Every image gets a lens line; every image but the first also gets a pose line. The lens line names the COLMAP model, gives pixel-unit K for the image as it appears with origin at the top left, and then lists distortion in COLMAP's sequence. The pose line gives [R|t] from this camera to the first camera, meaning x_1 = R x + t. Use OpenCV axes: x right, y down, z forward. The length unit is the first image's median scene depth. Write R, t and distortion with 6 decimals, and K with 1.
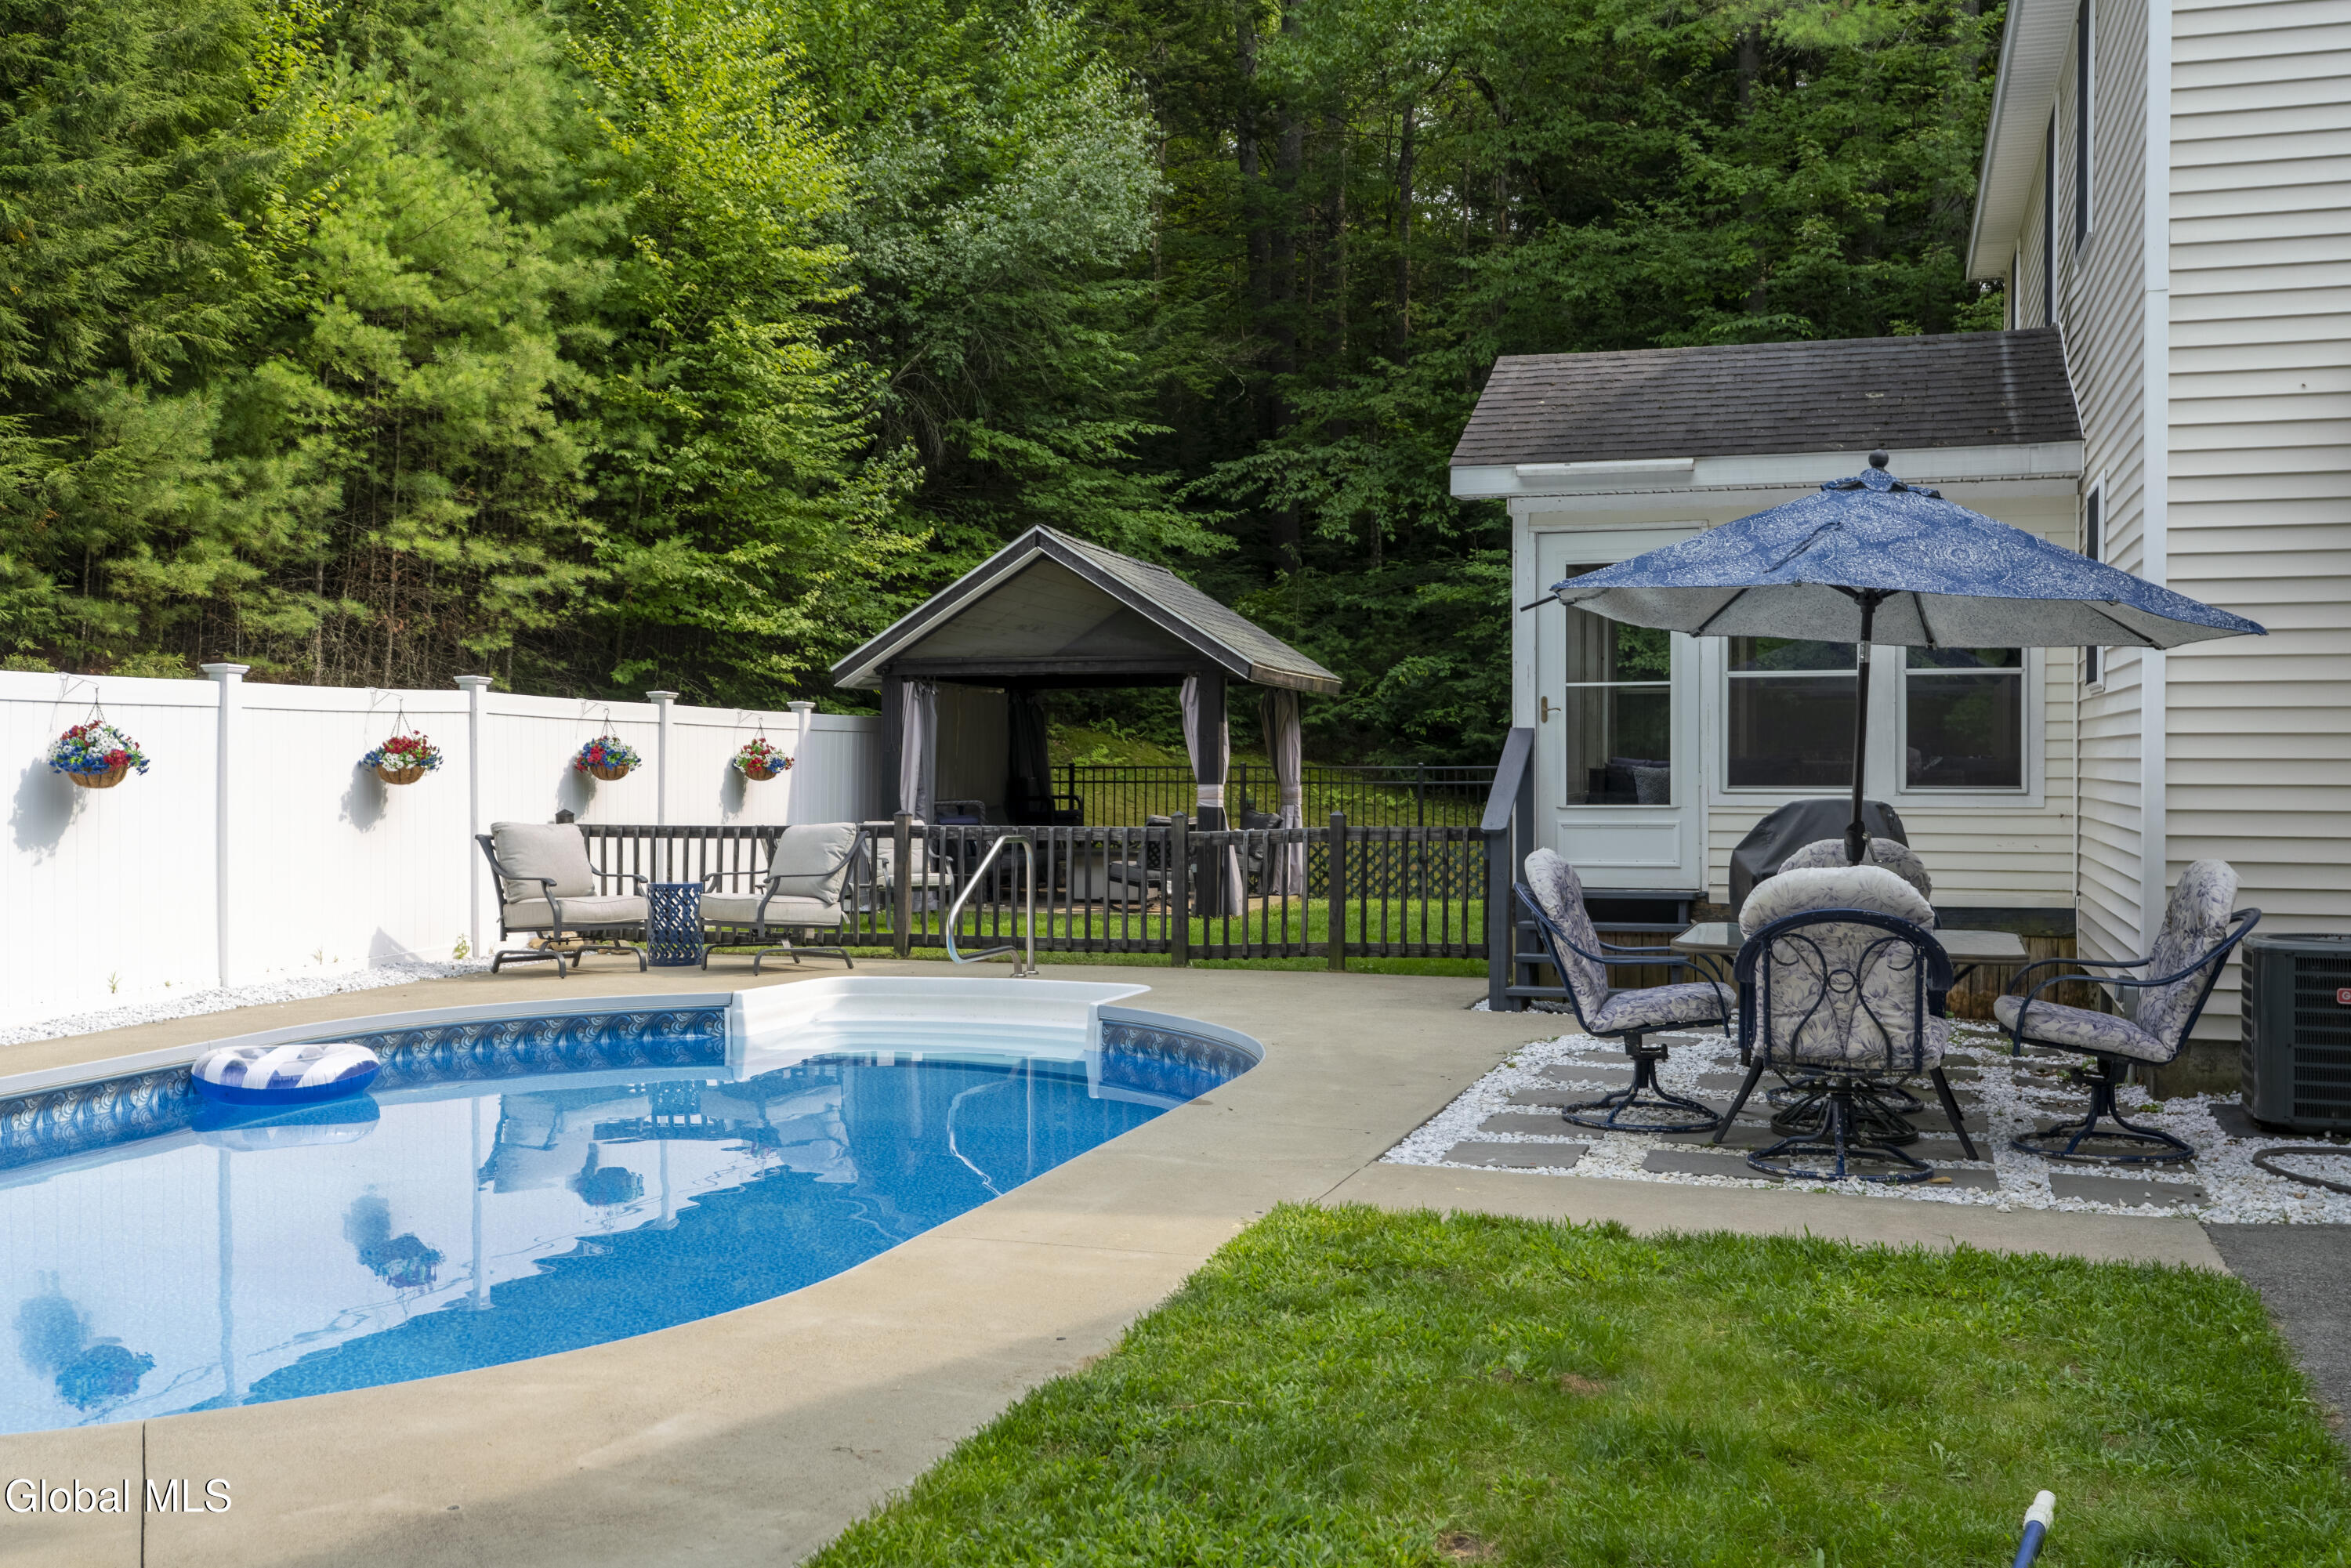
lens RADIAL K [[2367.4, 0, 1175.5], [0, 2367.4, 780.9], [0, 0, 1]] dist [-0.001767, 0.000000]
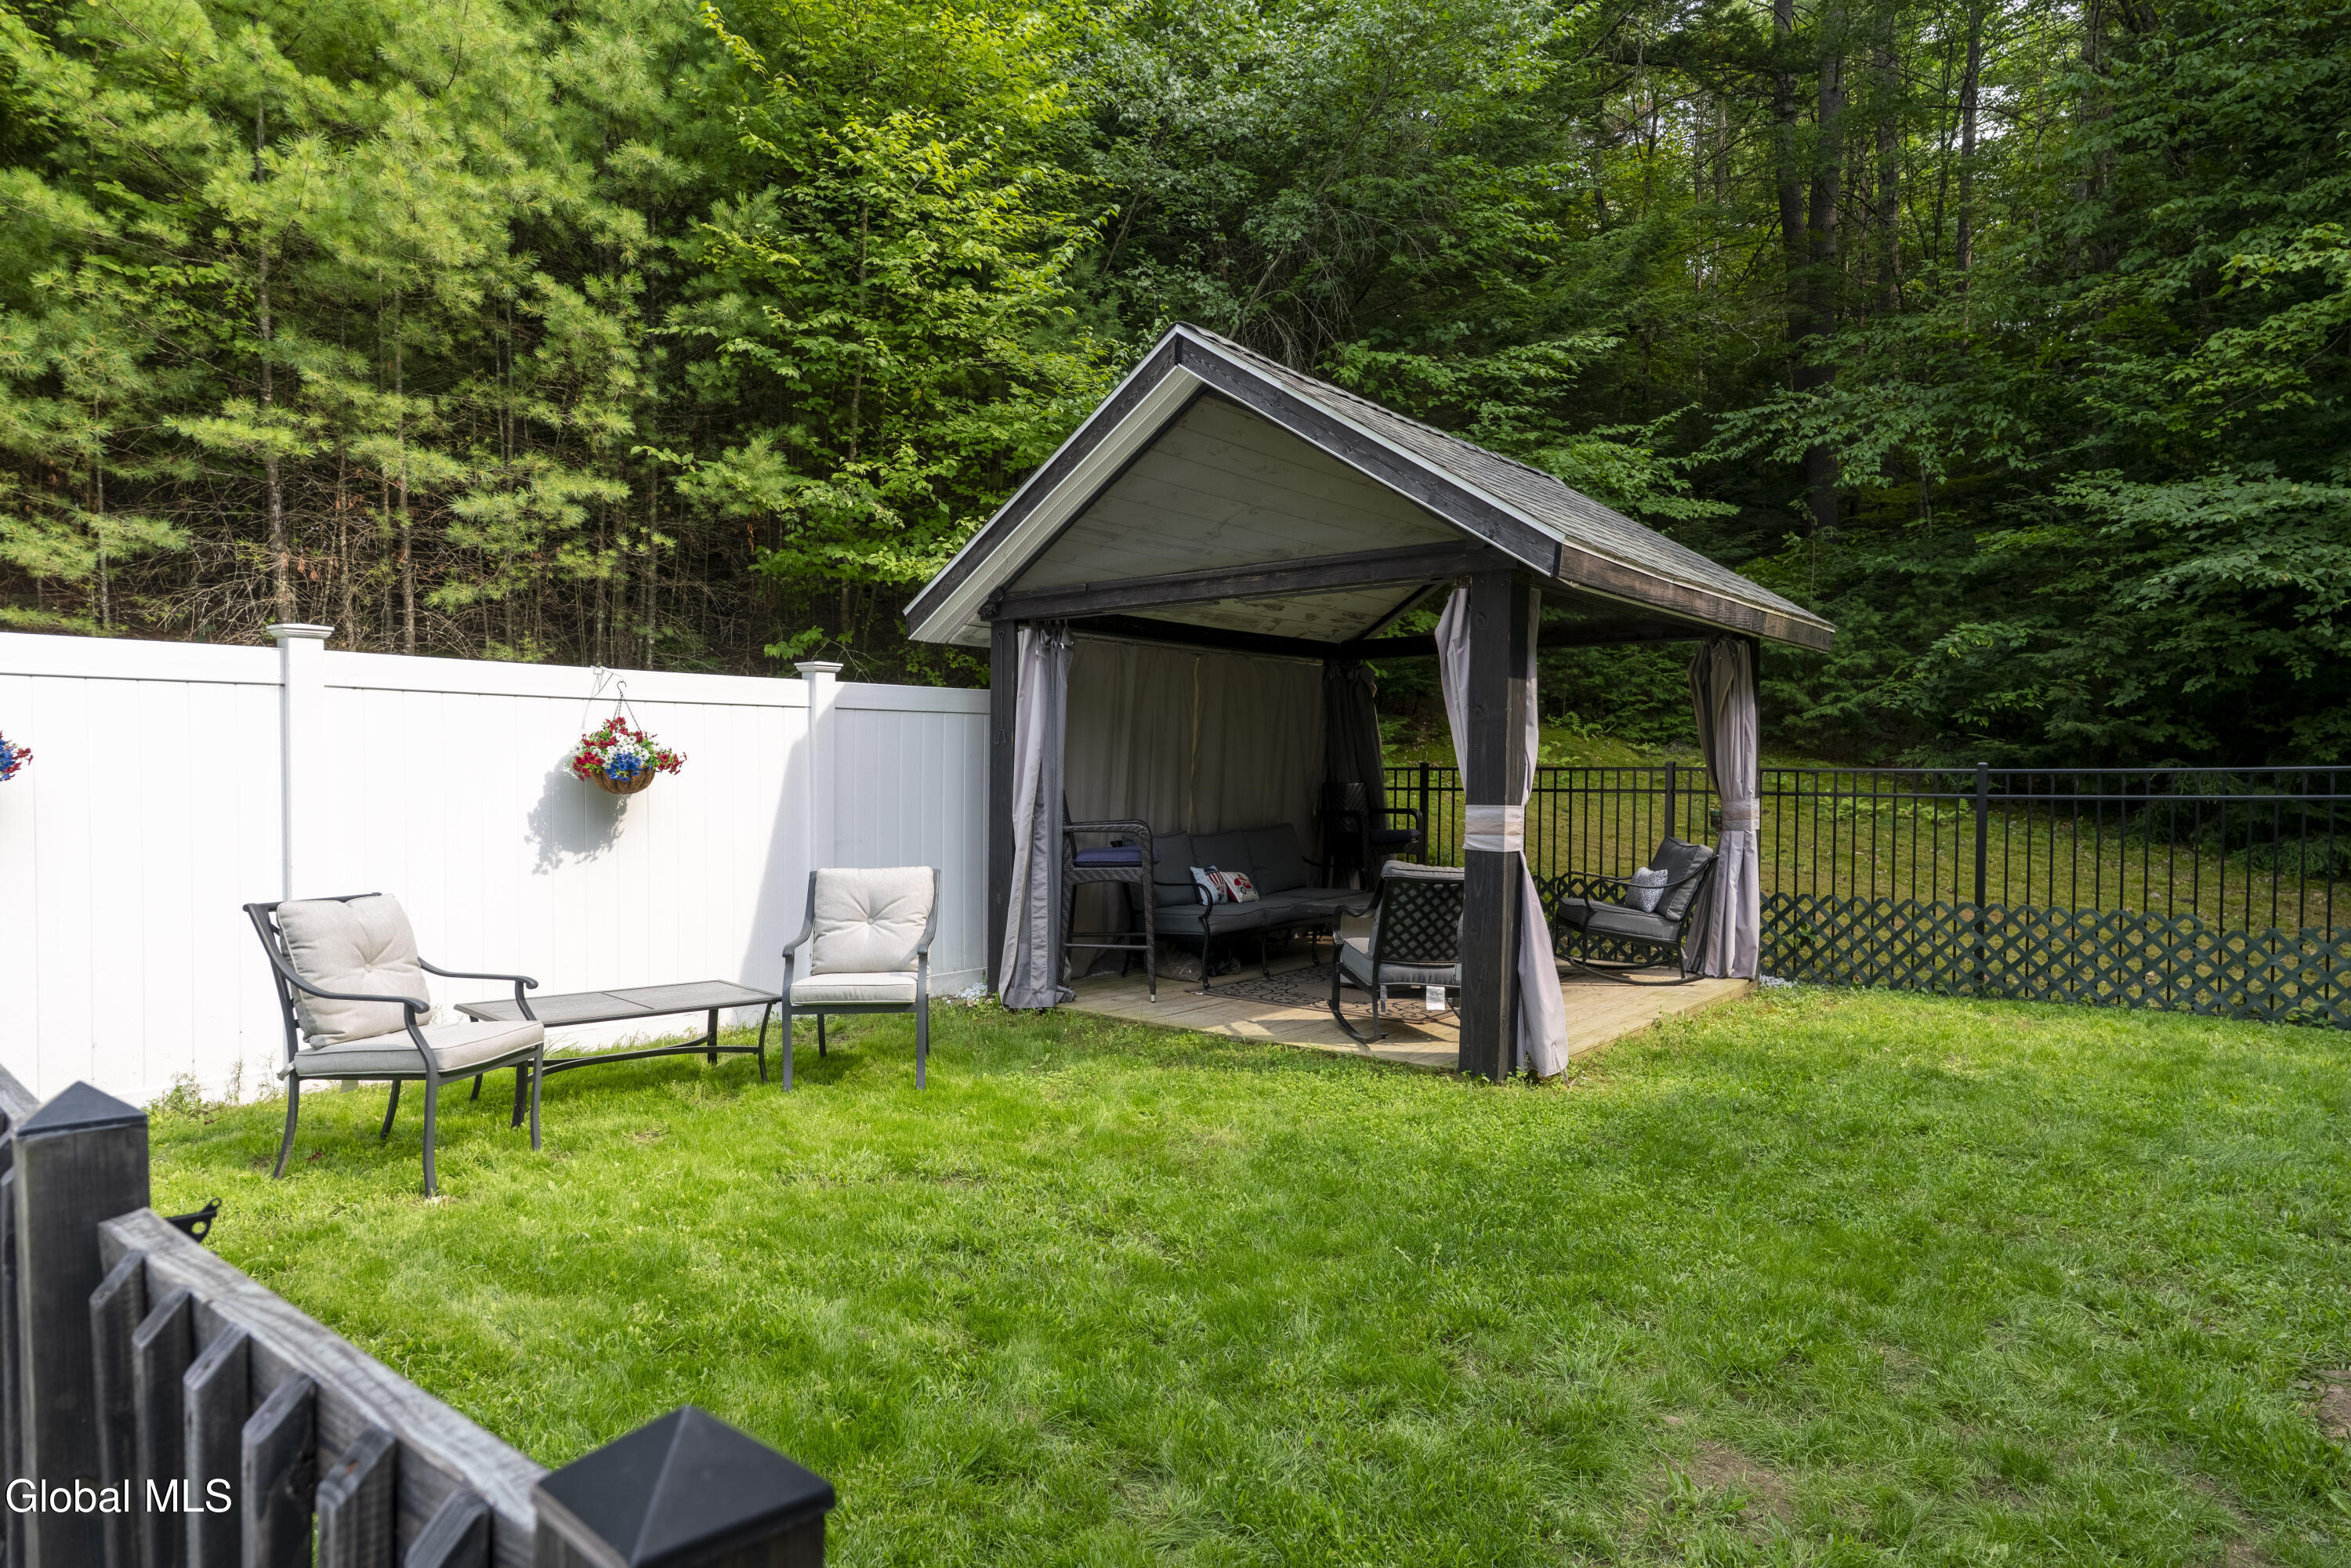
lens RADIAL K [[1405.2, 0, 1166.7], [0, 1405.2, 795.4], [0, 0, 1]] dist [0.001556, 0.000172]
pose [[0.913299, 0.008243, -0.407207, 0.058183], [-0.002651, 0.999894, 0.014295, -0.003550], [0.407282, -0.011977, 0.913224, 0.571927]]
